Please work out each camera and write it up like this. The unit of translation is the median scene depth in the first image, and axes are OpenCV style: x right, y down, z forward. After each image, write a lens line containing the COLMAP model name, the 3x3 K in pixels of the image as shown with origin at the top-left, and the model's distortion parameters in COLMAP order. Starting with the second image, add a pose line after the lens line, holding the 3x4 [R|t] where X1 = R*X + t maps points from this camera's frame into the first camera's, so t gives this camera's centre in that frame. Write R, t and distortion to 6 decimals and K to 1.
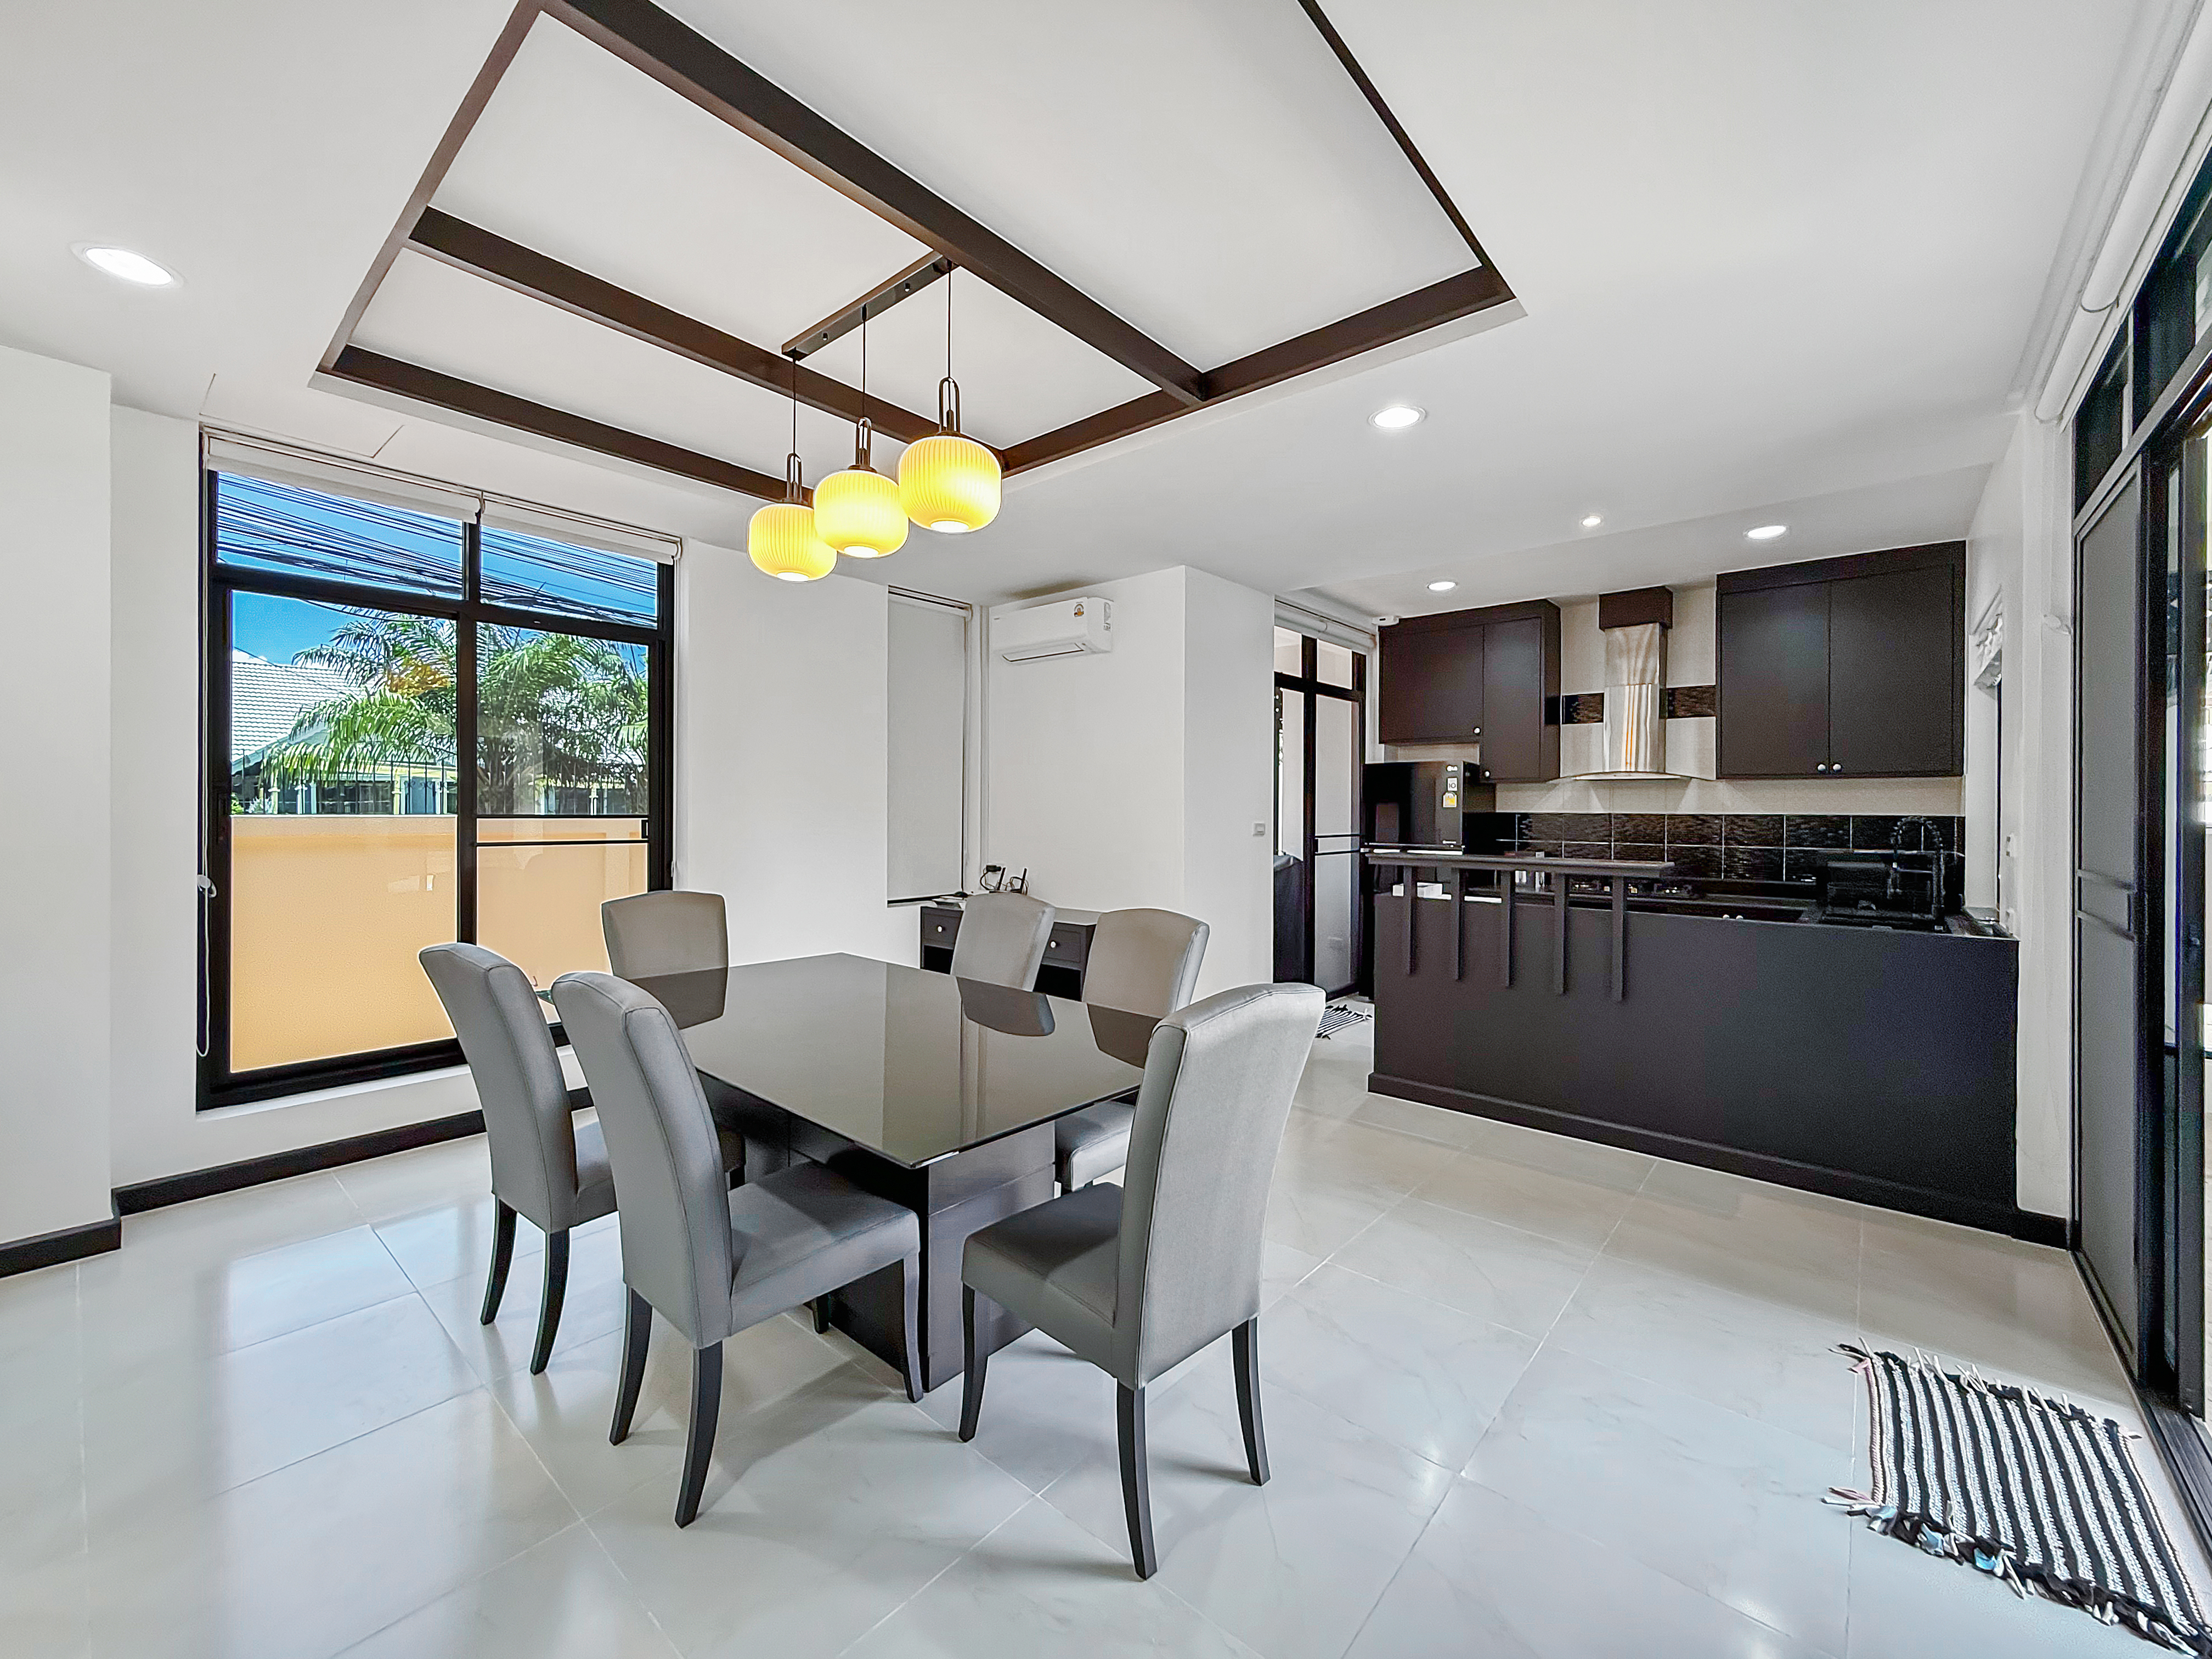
lens RADIAL K [[896.4, 0, 1106.0], [0, 896.4, 829.5], [0, 0, 1]] dist [-0.001723, -0.000123]
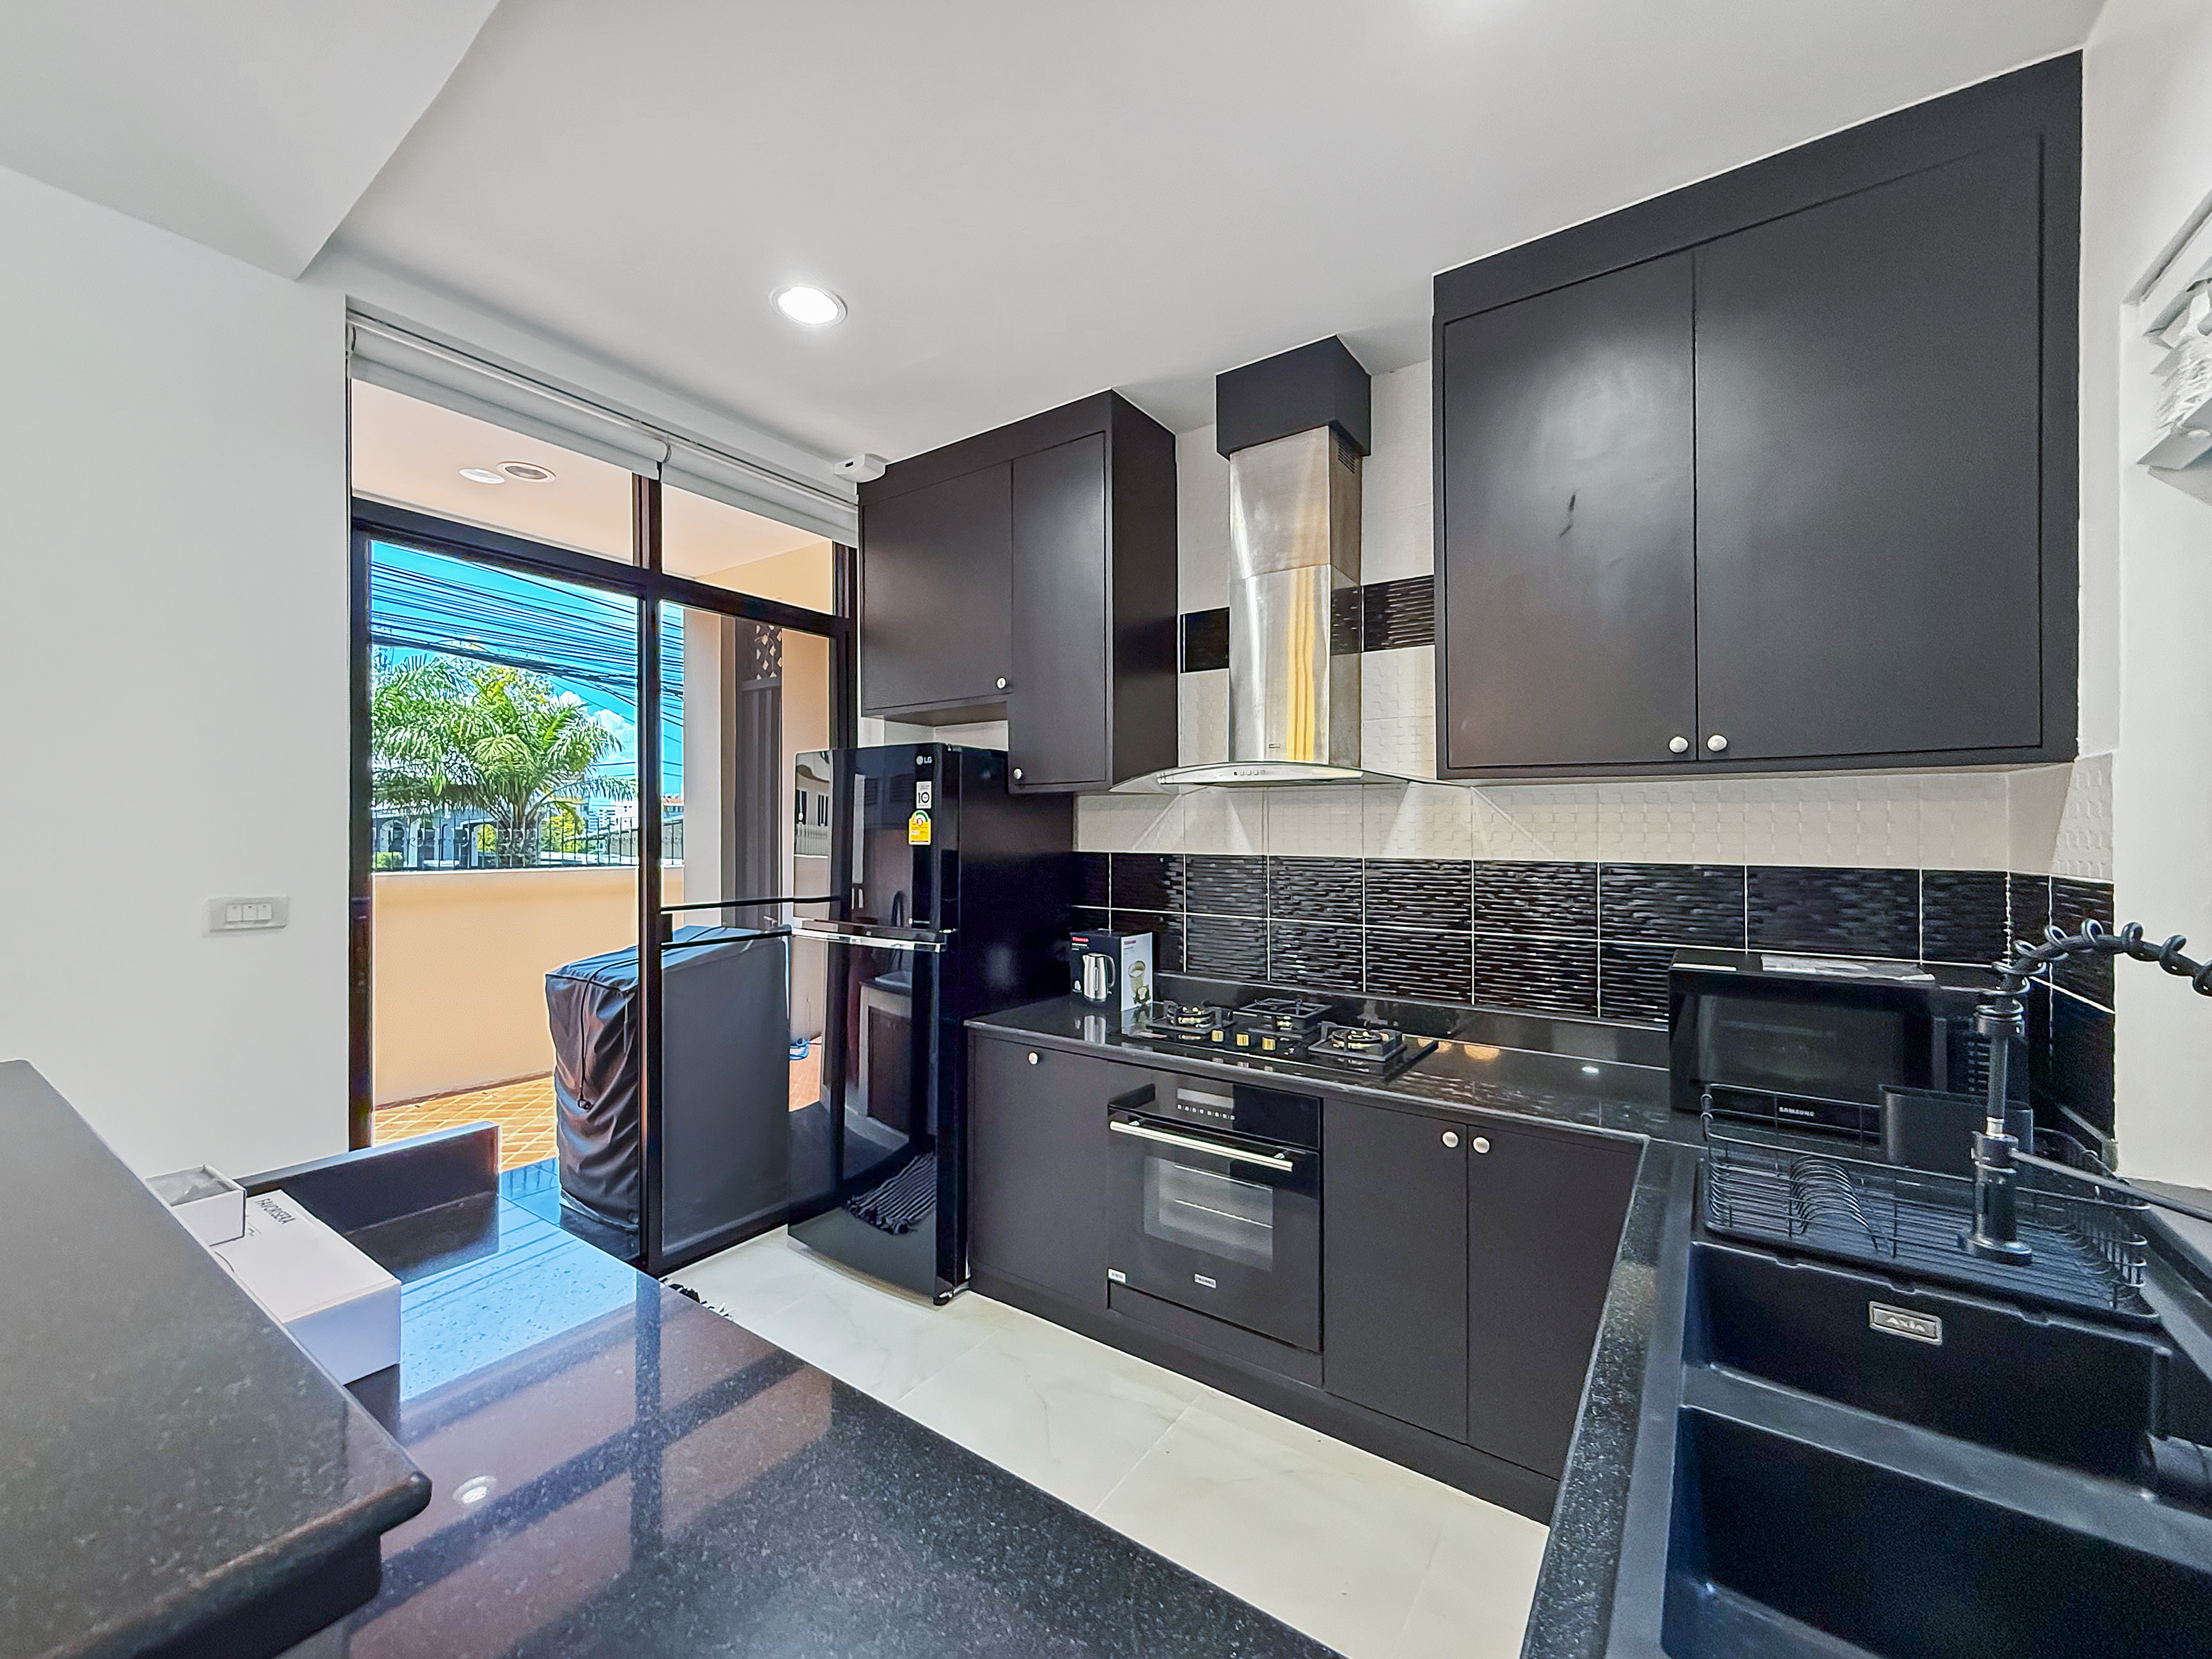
lens RADIAL K [[884.9, 0, 1106.0], [0, 884.9, 829.5], [0, 0, 1]] dist [0.012624, 0.000070]
pose [[0.994951, -0.003632, 0.100299, 0.448375], [0.005652, 0.999787, -0.019864, -0.023606], [-0.100205, 0.020331, 0.994759, 0.560380]]
